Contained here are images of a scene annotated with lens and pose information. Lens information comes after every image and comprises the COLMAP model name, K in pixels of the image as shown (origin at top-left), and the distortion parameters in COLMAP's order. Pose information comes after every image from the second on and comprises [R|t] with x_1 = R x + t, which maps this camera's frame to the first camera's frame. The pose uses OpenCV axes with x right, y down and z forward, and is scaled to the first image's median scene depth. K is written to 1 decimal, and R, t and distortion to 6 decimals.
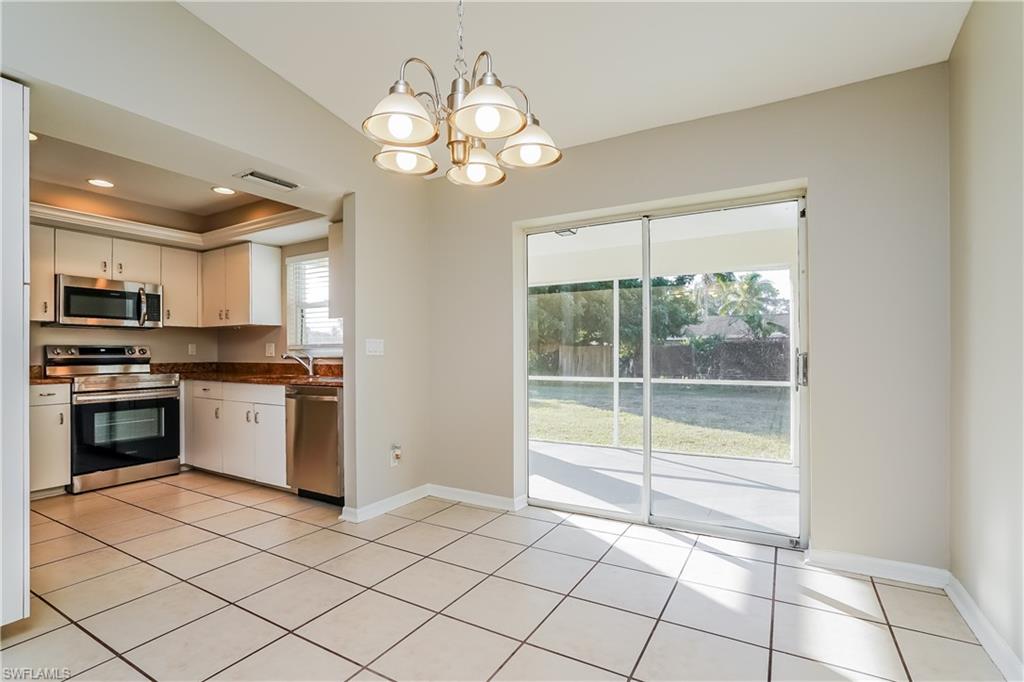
lens RADIAL K [[481.5, 0, 509.7], [0, 481.5, 348.1], [0, 0, 1]] dist [-0.026263, 0.008132]
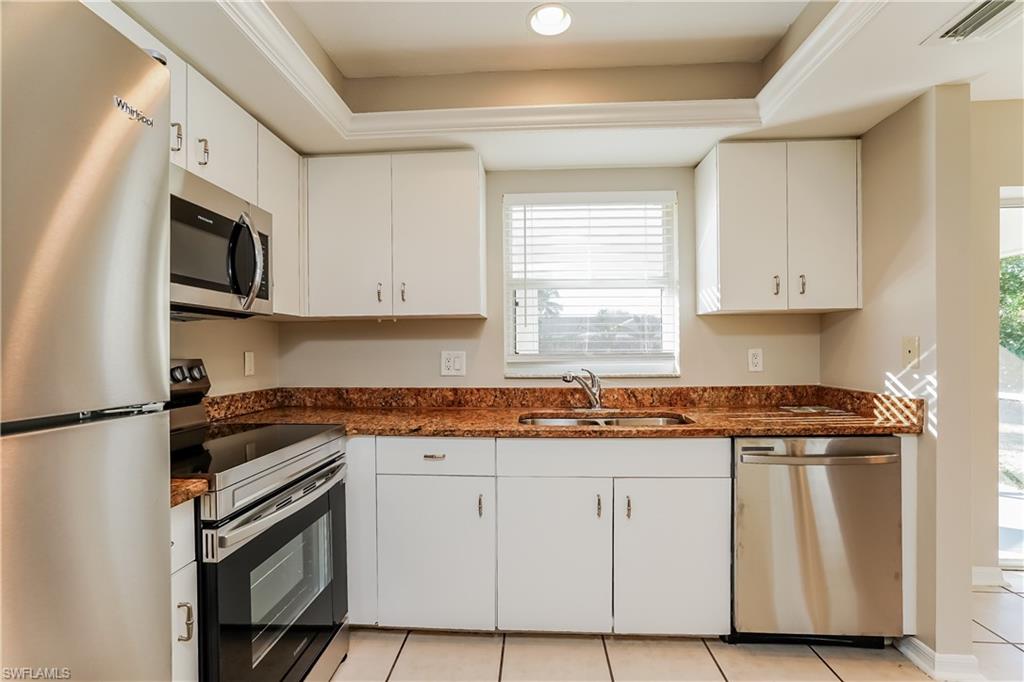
lens RADIAL K [[481.5, 0, 509.9], [0, 481.5, 344.6], [0, 0, 1]] dist [-0.026263, 0.008132]
pose [[0.890333, 0.003916, 0.455293, -0.752181], [-0.002744, 0.999991, -0.003235, -0.016488], [-0.455302, 0.001631, 0.890336, 0.543796]]
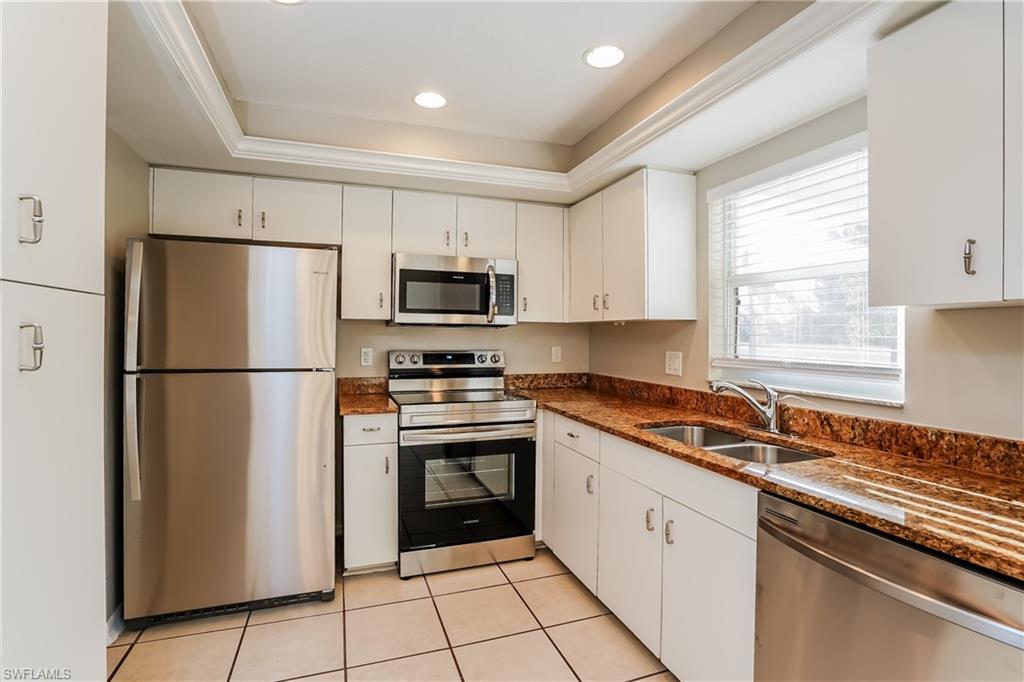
lens RADIAL K [[481.5, 0, 514.6], [0, 481.5, 332.3], [0, 0, 1]] dist [-0.026263, 0.008132]
pose [[0.771380, 0.009193, -0.636308, -0.315058], [-0.005151, 0.999953, 0.008203, -0.038925], [0.636354, -0.003051, 0.771391, 0.494524]]
